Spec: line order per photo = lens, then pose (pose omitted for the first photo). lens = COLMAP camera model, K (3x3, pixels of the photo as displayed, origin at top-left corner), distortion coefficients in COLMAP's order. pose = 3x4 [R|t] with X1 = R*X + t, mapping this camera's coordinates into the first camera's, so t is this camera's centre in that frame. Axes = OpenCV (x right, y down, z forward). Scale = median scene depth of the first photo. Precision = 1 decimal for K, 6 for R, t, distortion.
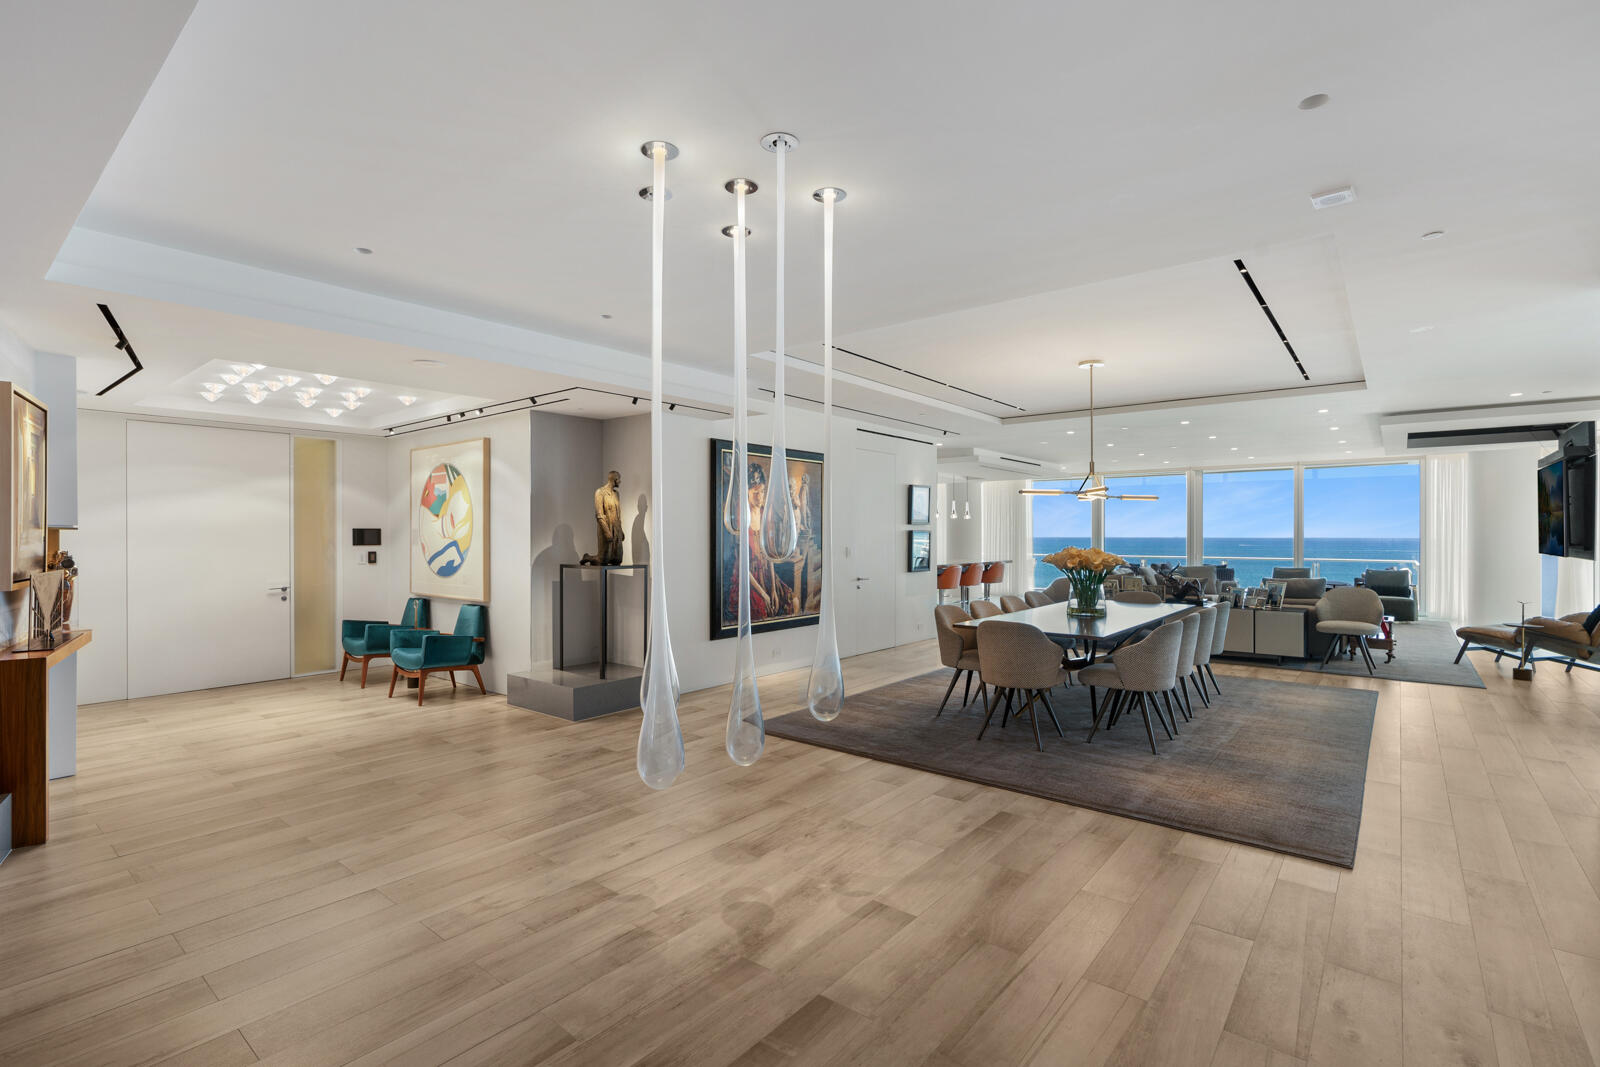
lens RADIAL K [[738.3, 0, 796.2], [0, 738.3, 532.7], [0, 0, 1]] dist [-0.004231, 0.000141]
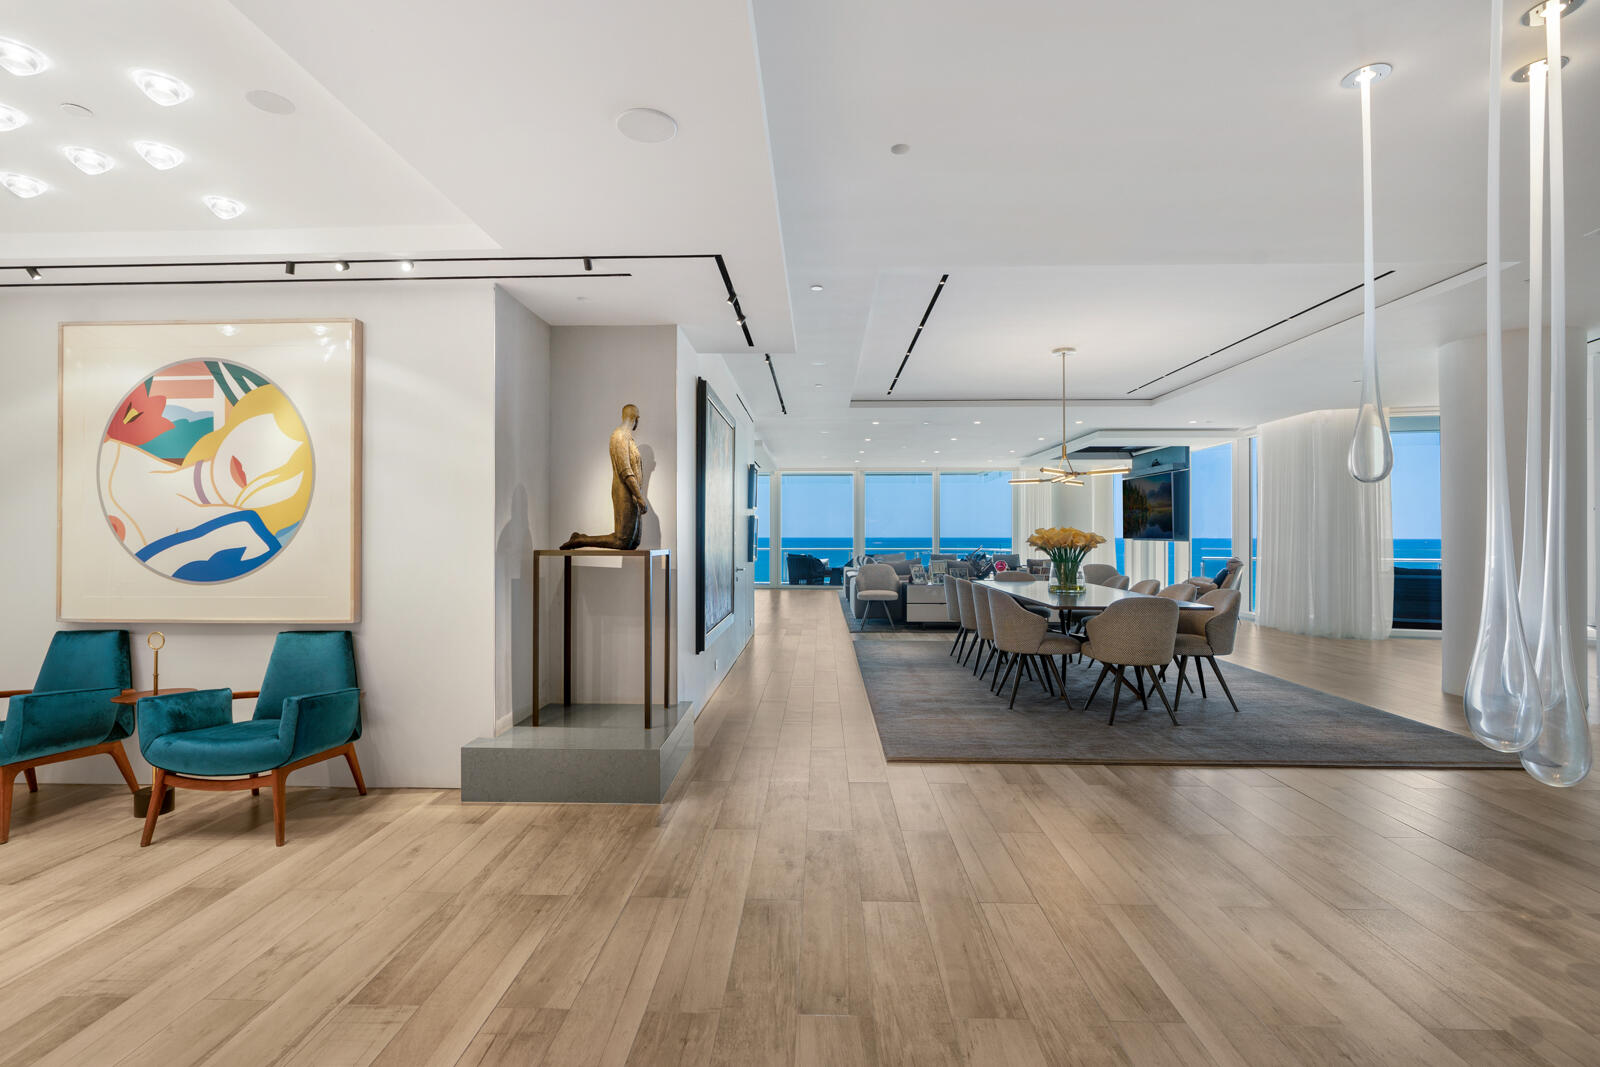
lens RADIAL K [[728.3, 0, 797.5], [0, 728.3, 529.9], [0, 0, 1]] dist [-0.004688, -0.000060]
pose [[0.796562, 0.004460, 0.604541, -0.490983], [-0.002733, 0.999989, -0.003776, 0.026566], [-0.604551, 0.001355, 0.796565, 0.385329]]
